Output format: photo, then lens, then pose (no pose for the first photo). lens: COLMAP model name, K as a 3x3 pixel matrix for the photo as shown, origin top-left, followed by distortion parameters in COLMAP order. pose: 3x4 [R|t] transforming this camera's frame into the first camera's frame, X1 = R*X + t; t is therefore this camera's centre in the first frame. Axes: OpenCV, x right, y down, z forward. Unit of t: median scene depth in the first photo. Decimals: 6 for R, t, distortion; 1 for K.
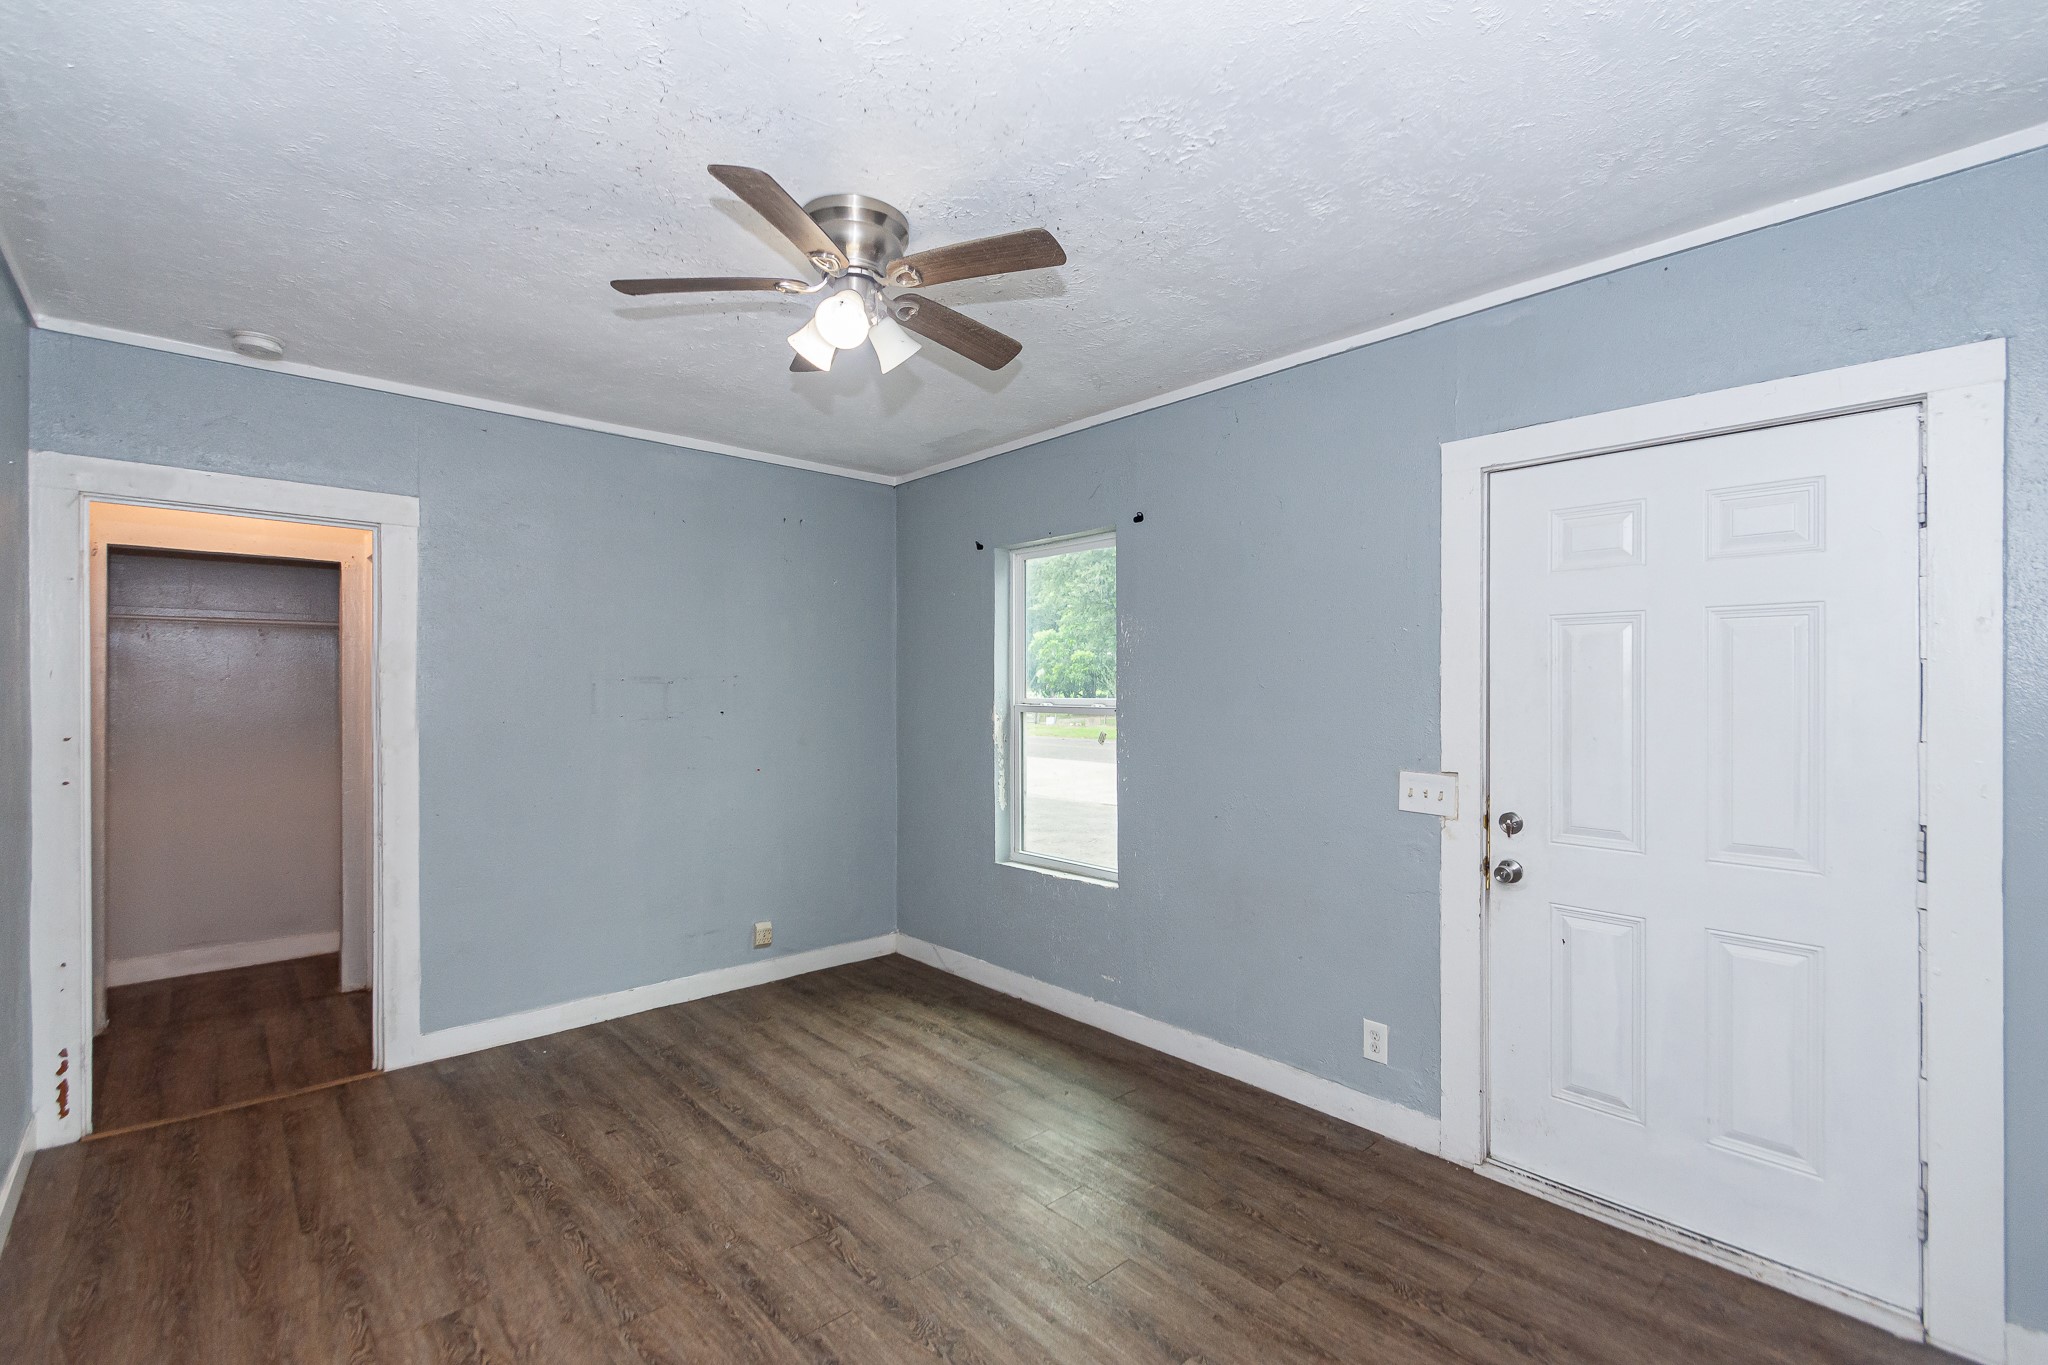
lens RADIAL K [[905.9, 0, 1024.0], [0, 905.9, 682.5], [0, 0, 1]] dist [-0.001596, -0.001119]
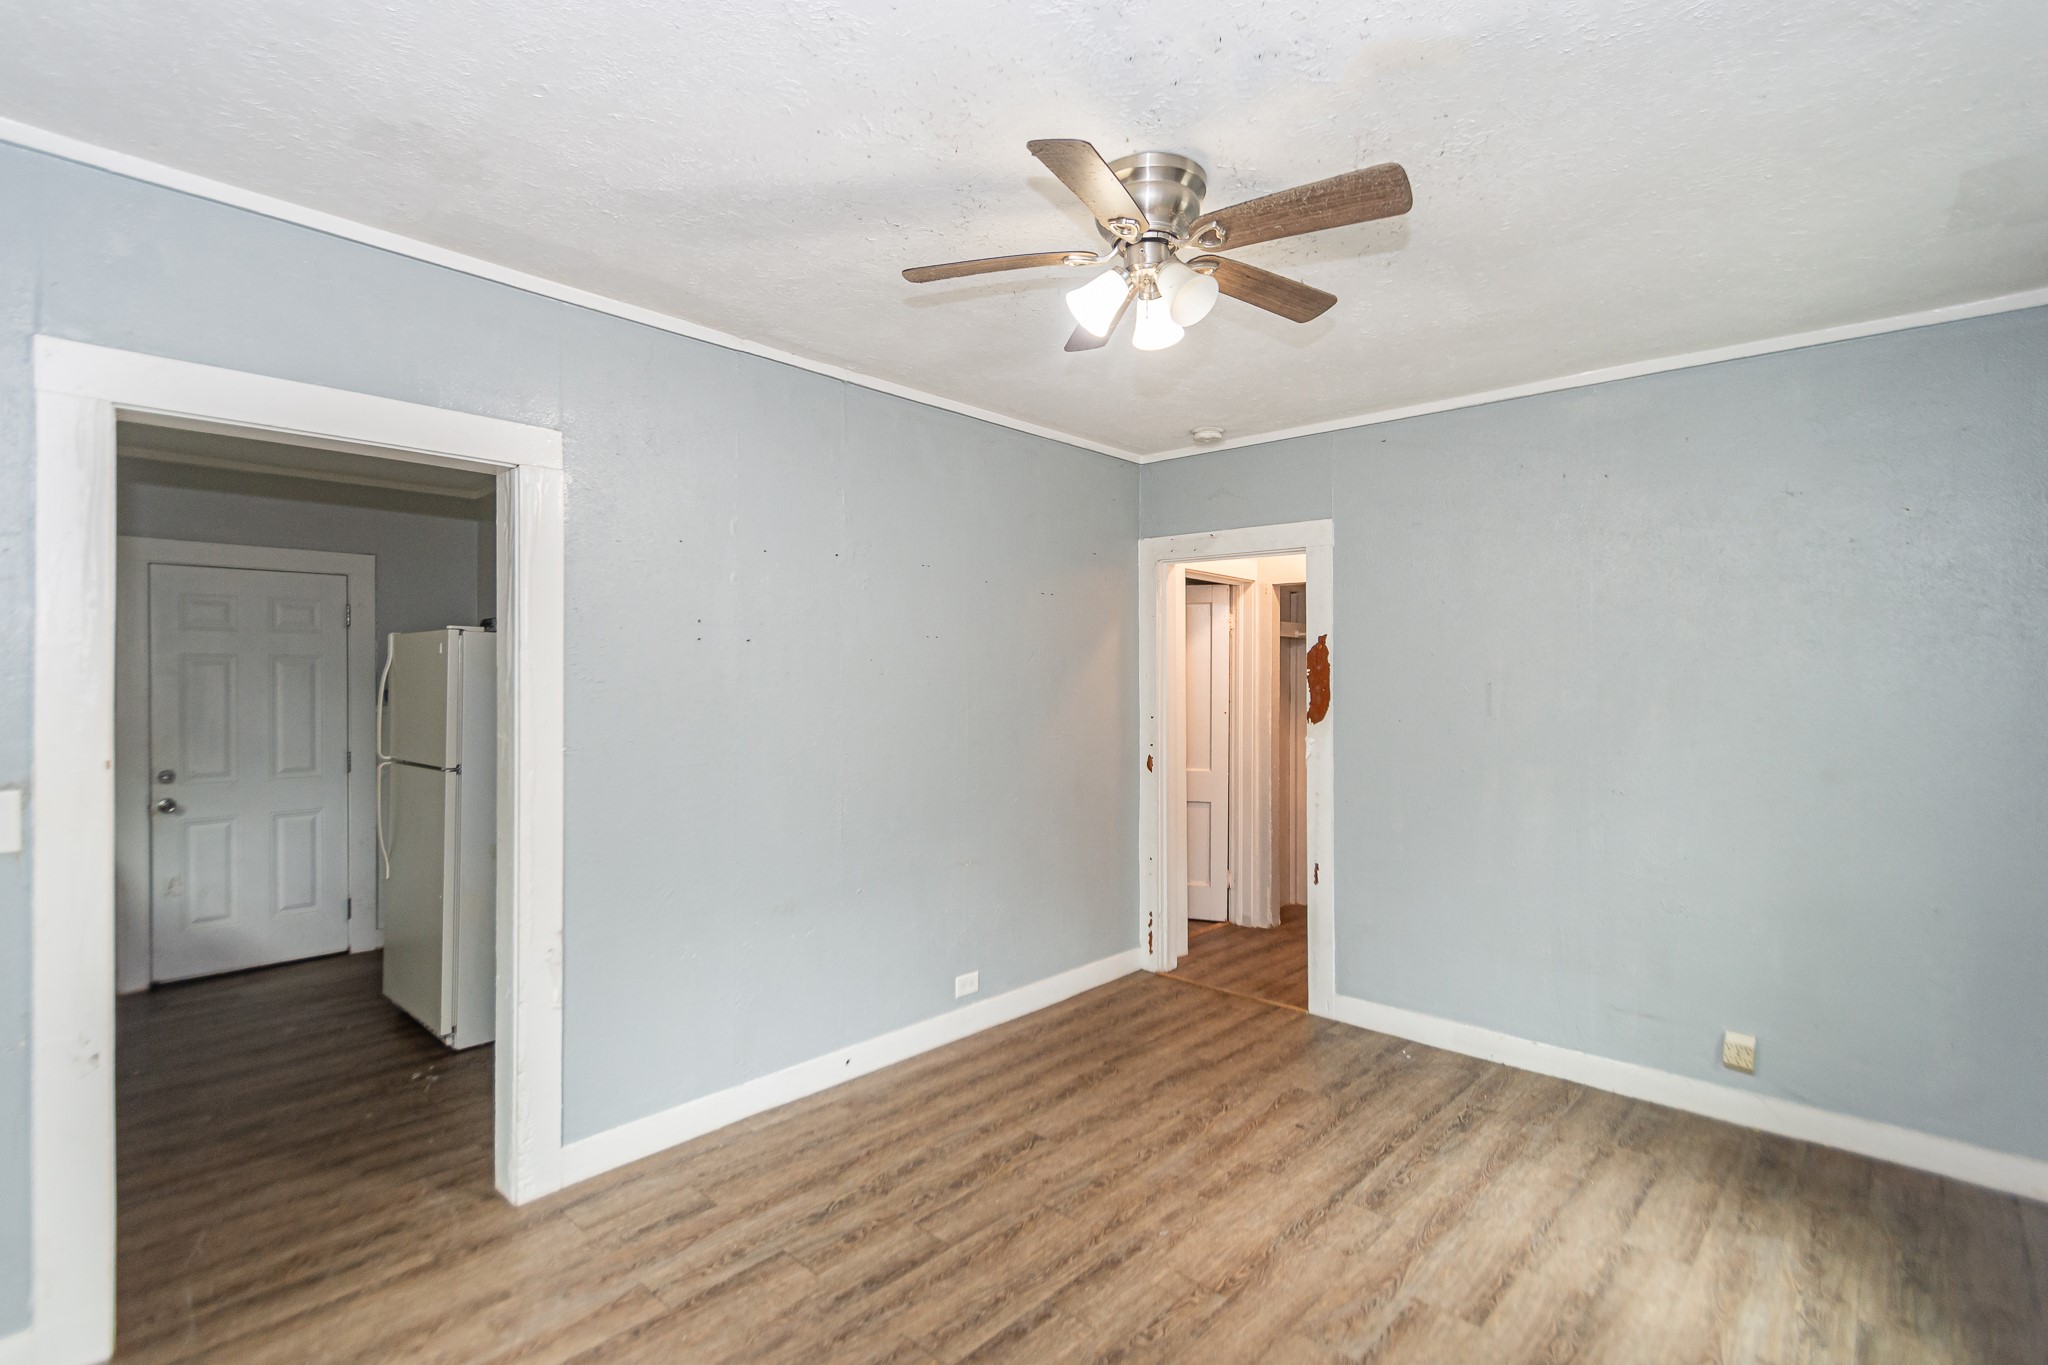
lens RADIAL K [[955.0, 0, 991.9], [0, 955.0, 682.8], [0, 0, 1]] dist [-0.003327, -0.001948]
pose [[0.068501, 0.001824, -0.997649, 0.605361], [-0.001602, 0.999997, 0.001718, -0.000114], [0.997650, 0.001481, 0.068504, 0.606290]]
